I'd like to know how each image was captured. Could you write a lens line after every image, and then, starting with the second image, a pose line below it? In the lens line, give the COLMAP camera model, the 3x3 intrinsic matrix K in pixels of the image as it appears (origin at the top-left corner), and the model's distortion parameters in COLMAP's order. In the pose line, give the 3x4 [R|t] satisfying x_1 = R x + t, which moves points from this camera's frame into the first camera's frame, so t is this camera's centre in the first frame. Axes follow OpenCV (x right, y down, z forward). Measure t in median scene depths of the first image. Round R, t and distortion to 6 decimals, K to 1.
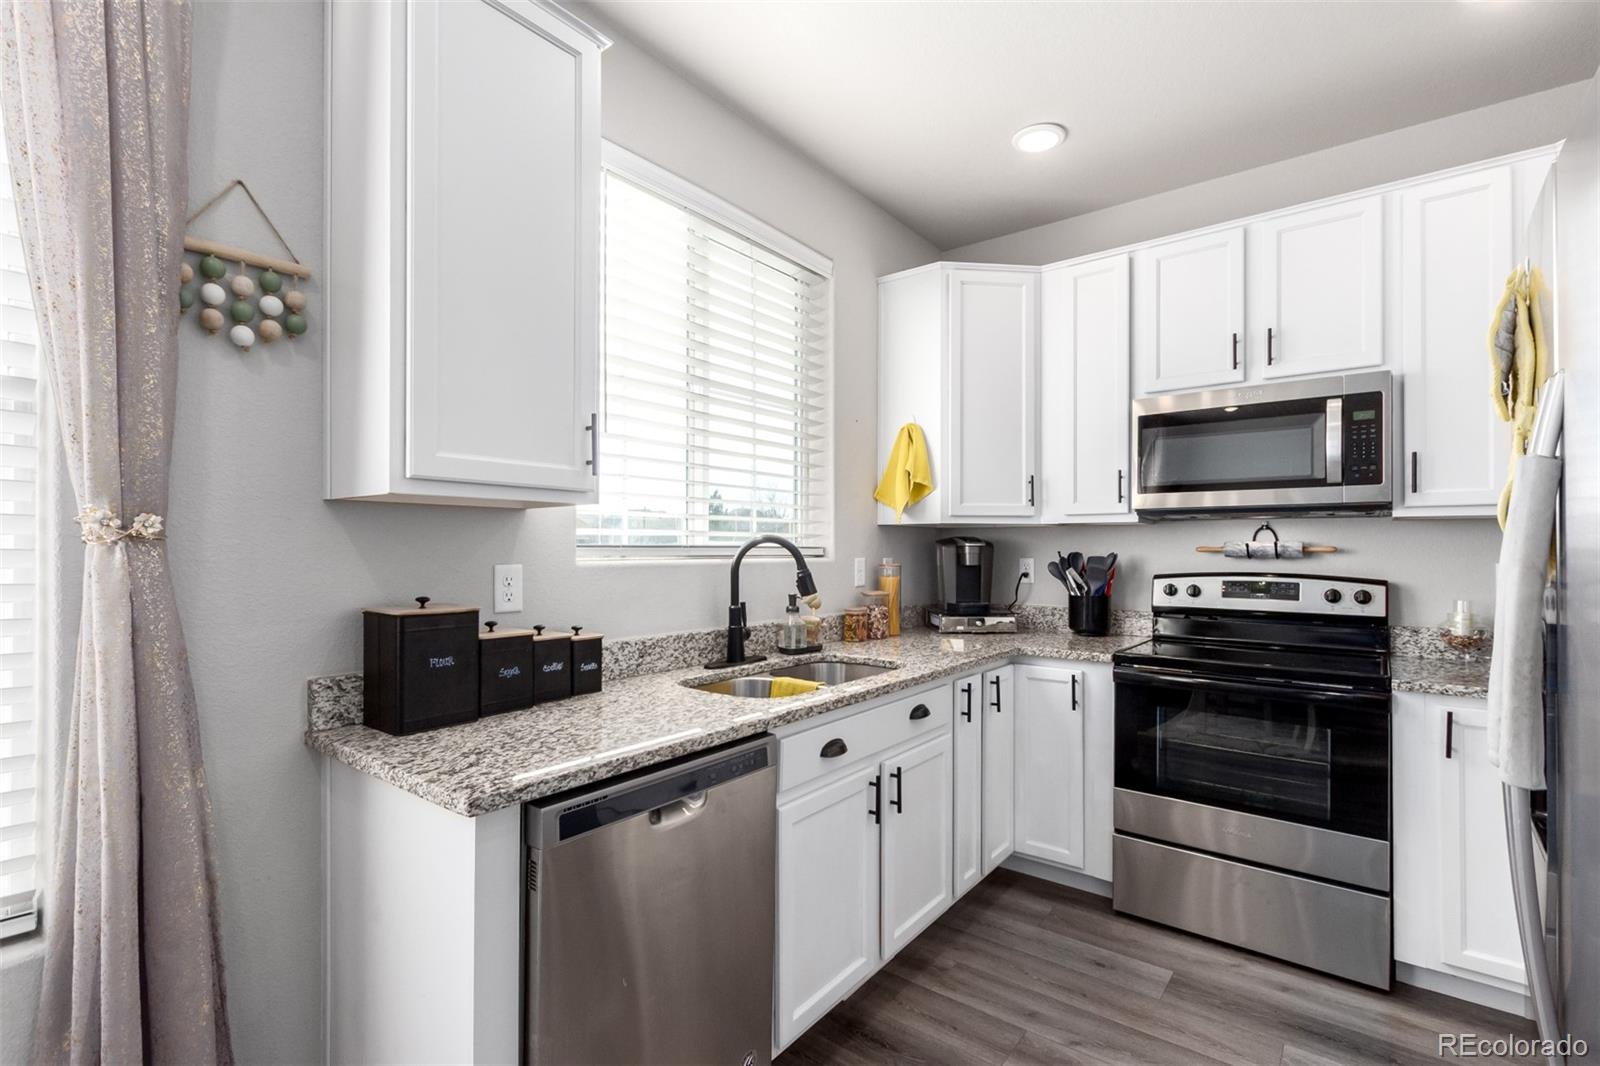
lens RADIAL K [[735.0, 0, 795.0], [0, 735.0, 539.1], [0, 0, 1]] dist [0.013961, -0.004131]
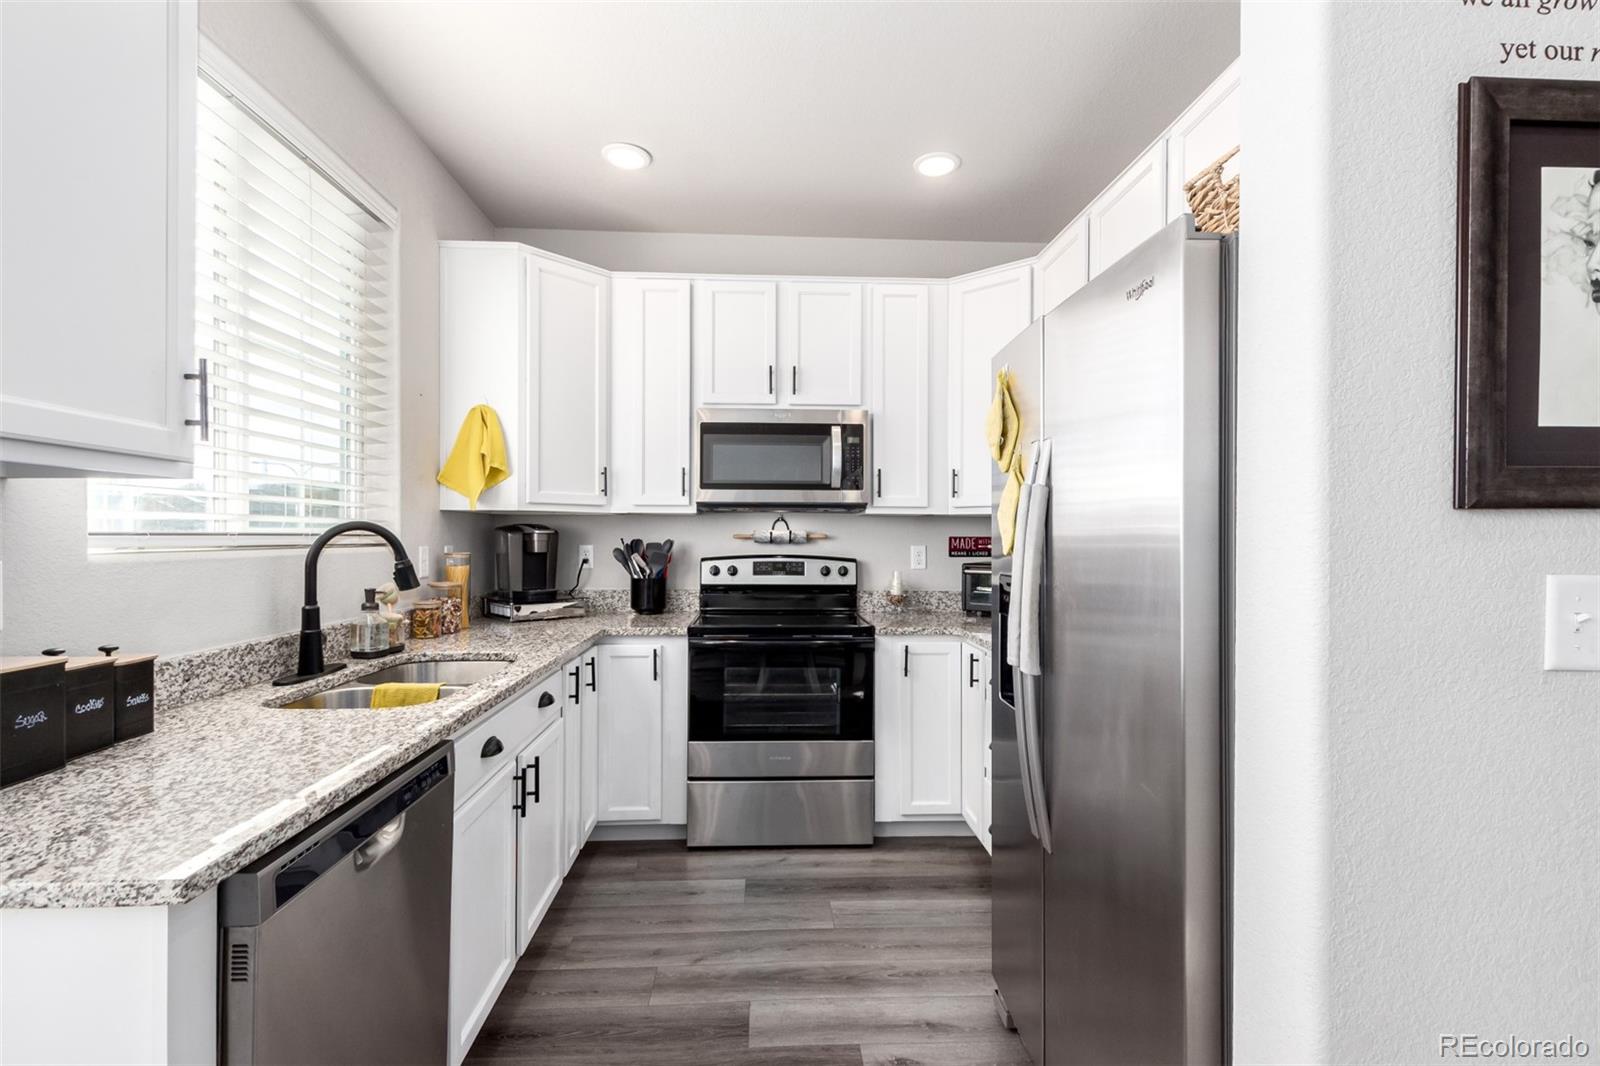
lens RADIAL K [[735.0, 0, 786.4], [0, 735.0, 533.2], [0, 0, 1]] dist [0.013961, -0.004131]
pose [[0.762634, 0.002020, 0.646827, -0.210167], [-0.008828, 0.999934, 0.007285, -0.001581], [-0.646770, -0.011266, 0.762602, 0.023175]]
